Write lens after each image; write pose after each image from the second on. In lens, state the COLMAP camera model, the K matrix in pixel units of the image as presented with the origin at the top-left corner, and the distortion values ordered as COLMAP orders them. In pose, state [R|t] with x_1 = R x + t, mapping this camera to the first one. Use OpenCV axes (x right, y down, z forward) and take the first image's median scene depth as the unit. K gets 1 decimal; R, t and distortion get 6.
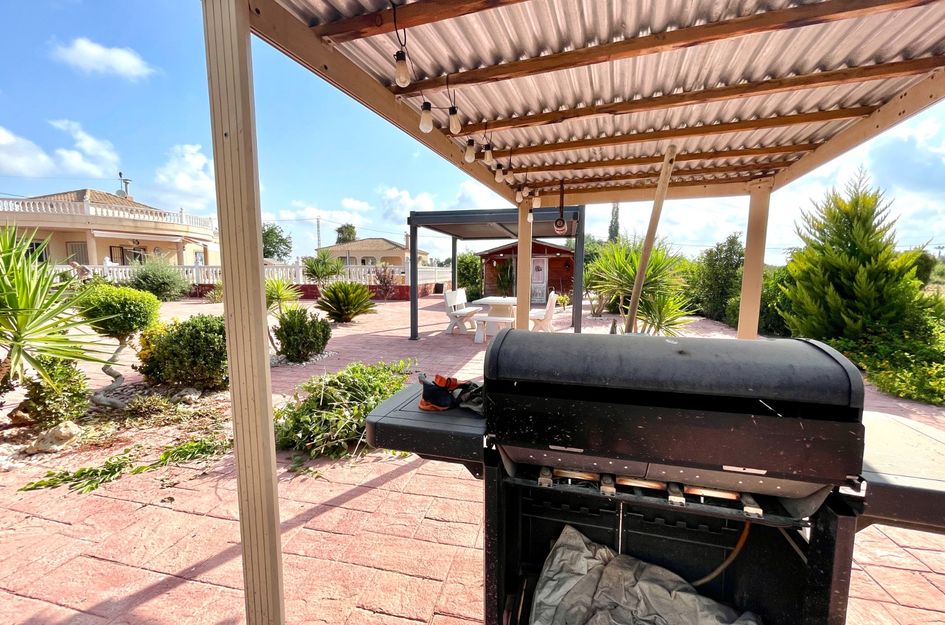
lens RADIAL K [[385.8, 0, 472.3], [0, 385.8, 317.0], [0, 0, 1]] dist [0.000134, 0.000261]
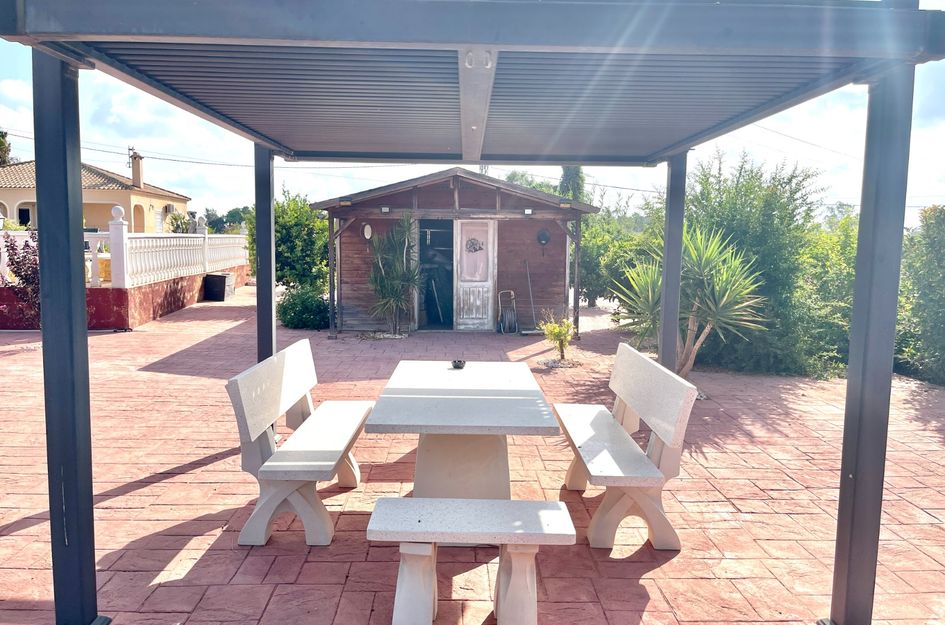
lens RADIAL K [[720.1, 0, 477.5], [0, 720.1, 316.4], [0, 0, 1]] dist [0.034167, 0.001026]
pose [[0.966788, -0.011993, 0.255297, -0.019335], [0.014917, 0.999843, -0.009520, -0.045726], [-0.255143, 0.013012, 0.966816, 0.282635]]
